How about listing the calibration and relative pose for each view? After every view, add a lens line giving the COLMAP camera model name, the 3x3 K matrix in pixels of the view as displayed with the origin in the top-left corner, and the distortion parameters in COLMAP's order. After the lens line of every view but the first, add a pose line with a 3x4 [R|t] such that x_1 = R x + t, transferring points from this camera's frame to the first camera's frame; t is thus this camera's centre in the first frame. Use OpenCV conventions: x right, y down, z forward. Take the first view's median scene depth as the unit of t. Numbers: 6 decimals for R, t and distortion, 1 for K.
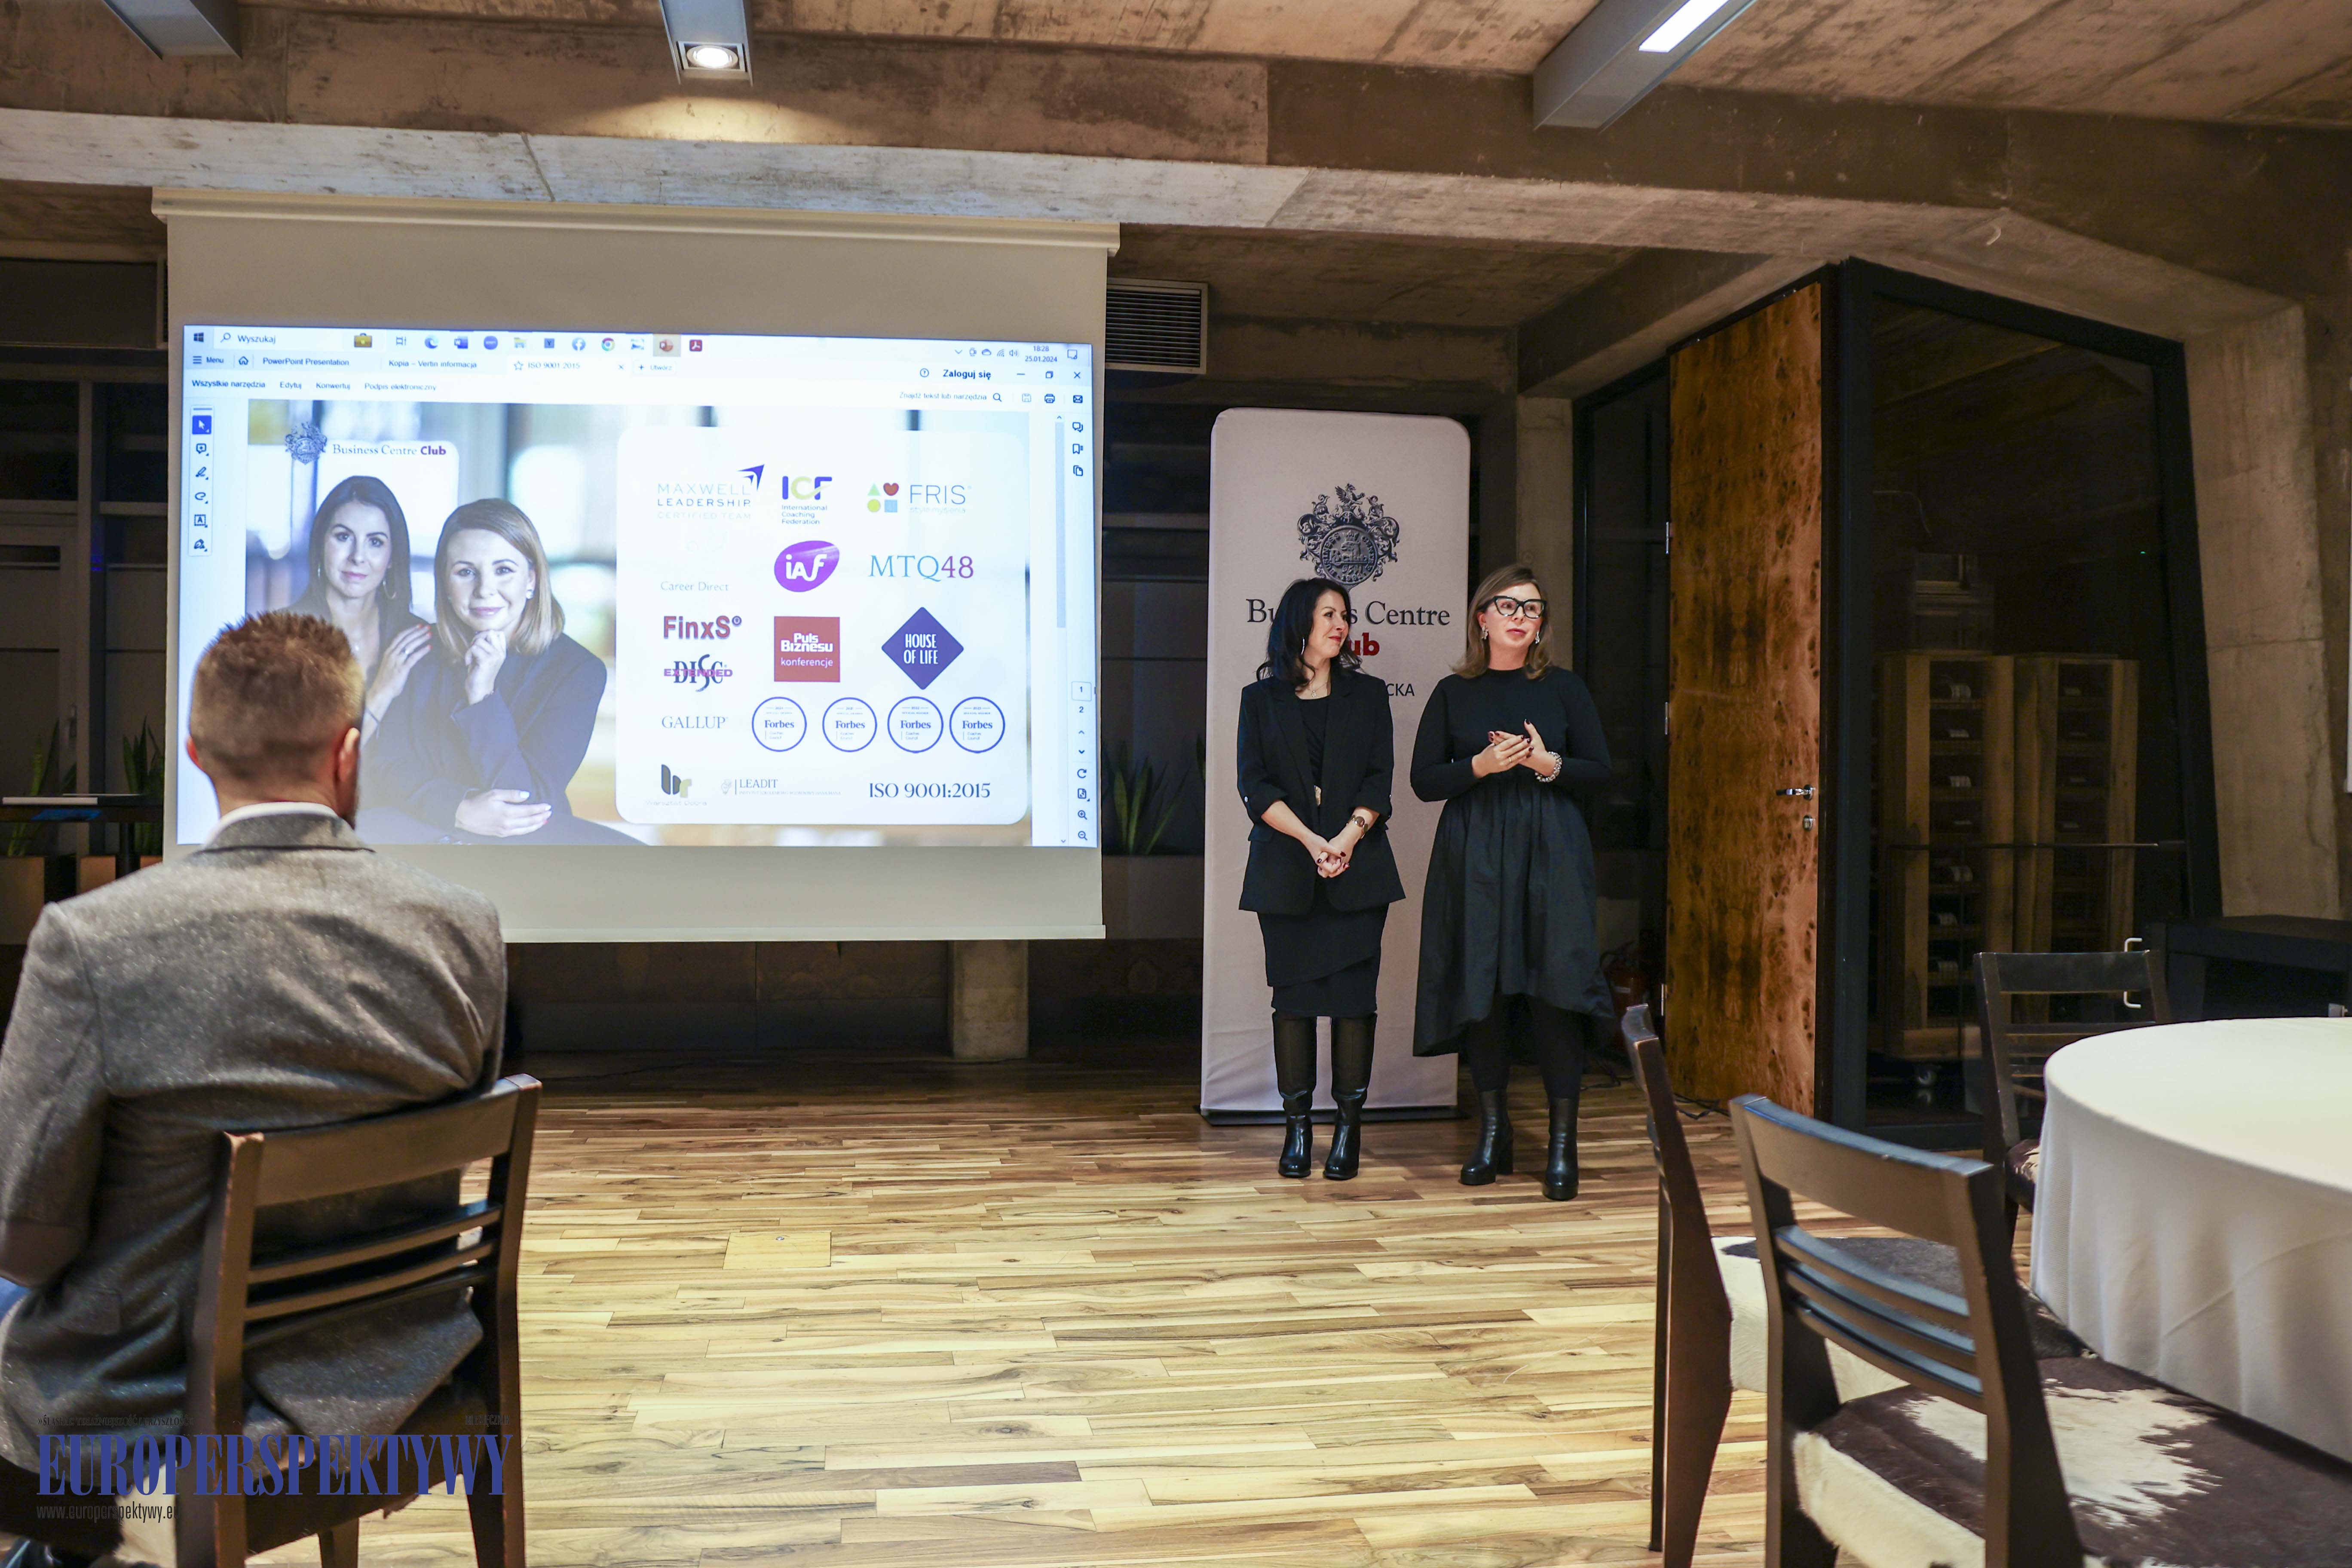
lens RADIAL K [[1683.4, 0, 988.8], [0, 1683.4, 794.5], [0, 0, 1]] dist [-0.089594, 0.049878]
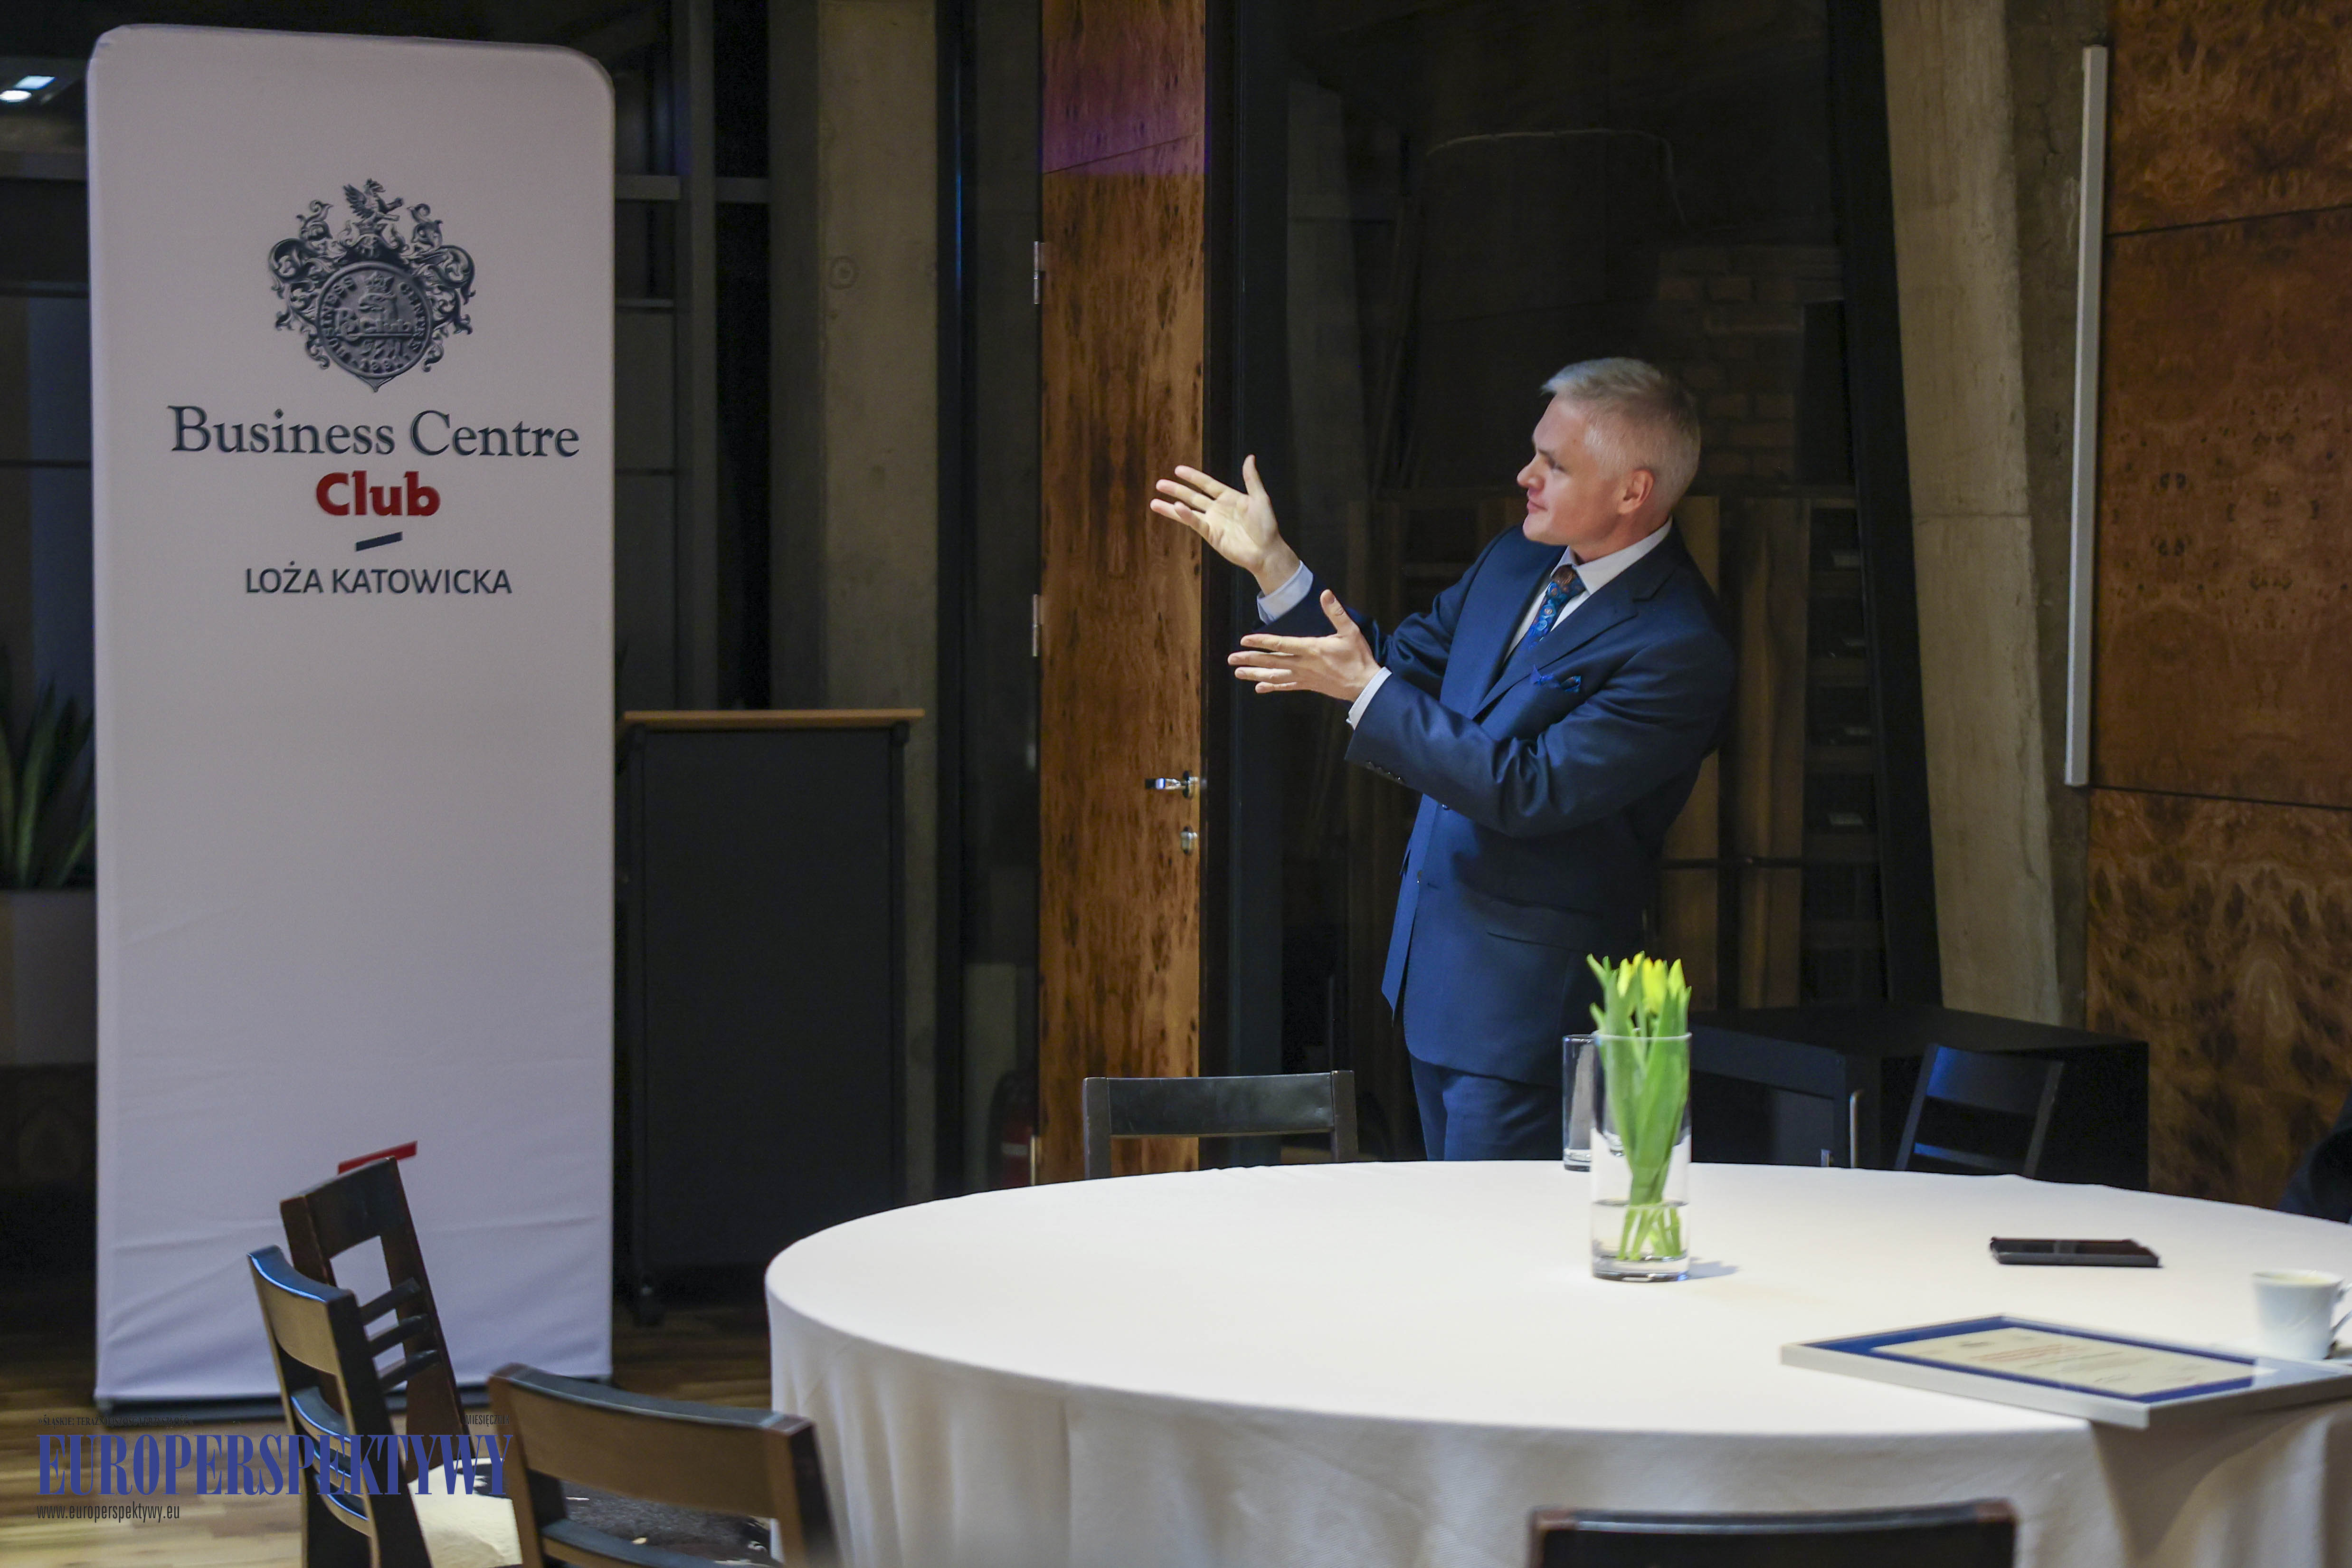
lens RADIAL K [[4966.8, 0, 1091.1], [0, 4966.8, 866.7], [0, 0, 1]] dist [0.291489, 0.000000]
pose [[0.978743, -0.012925, 0.204681, 0.117468], [0.002439, 0.998675, 0.051401, -0.055603], [-0.205074, -0.049809, 0.977478, -0.583148]]
